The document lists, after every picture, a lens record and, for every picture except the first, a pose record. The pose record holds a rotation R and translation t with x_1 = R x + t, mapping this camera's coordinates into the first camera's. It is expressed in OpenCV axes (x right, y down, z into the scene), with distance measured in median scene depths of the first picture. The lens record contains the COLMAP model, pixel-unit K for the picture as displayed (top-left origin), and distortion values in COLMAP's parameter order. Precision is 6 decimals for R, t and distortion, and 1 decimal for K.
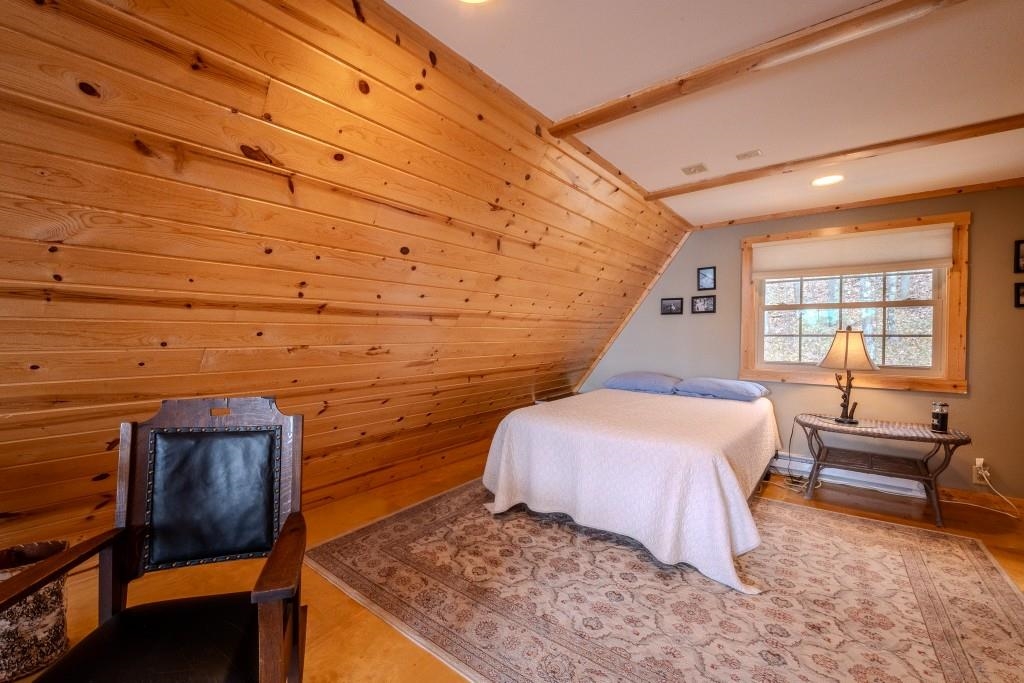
lens RADIAL K [[416.4, 0, 511.2], [0, 416.4, 343.9], [0, 0, 1]] dist [-0.031297, 0.004606]
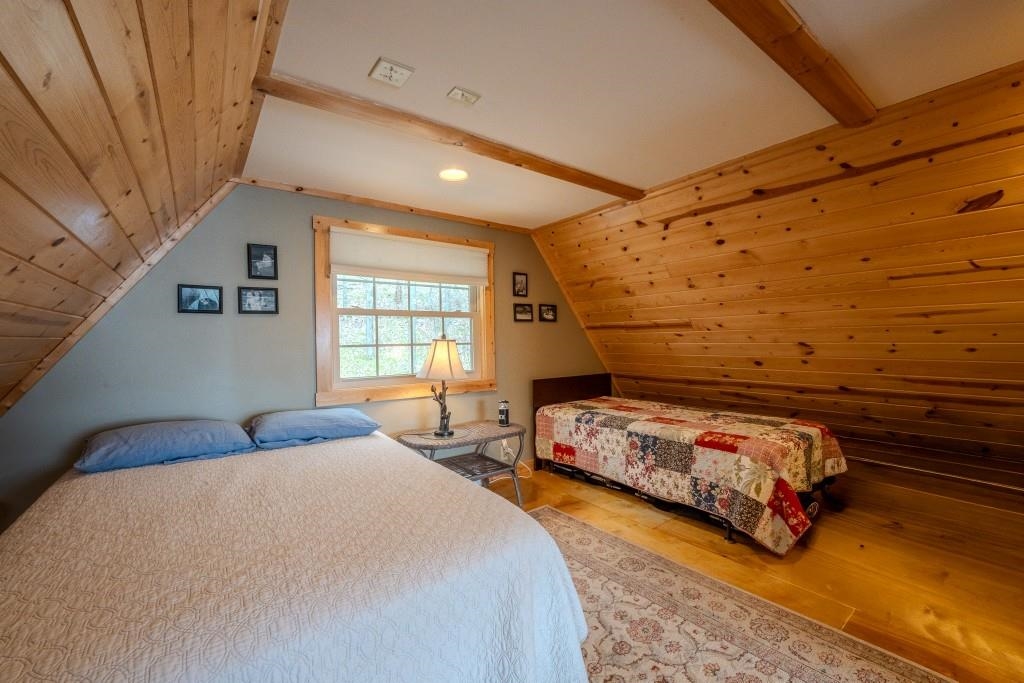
lens RADIAL K [[416.4, 0, 511.2], [0, 416.4, 343.9], [0, 0, 1]] dist [-0.031297, 0.004606]
pose [[0.251977, -0.011527, 0.967665, -0.082800], [0.038058, 0.999274, 0.001994, -0.016683], [-0.966985, 0.036325, 0.252232, 0.578725]]
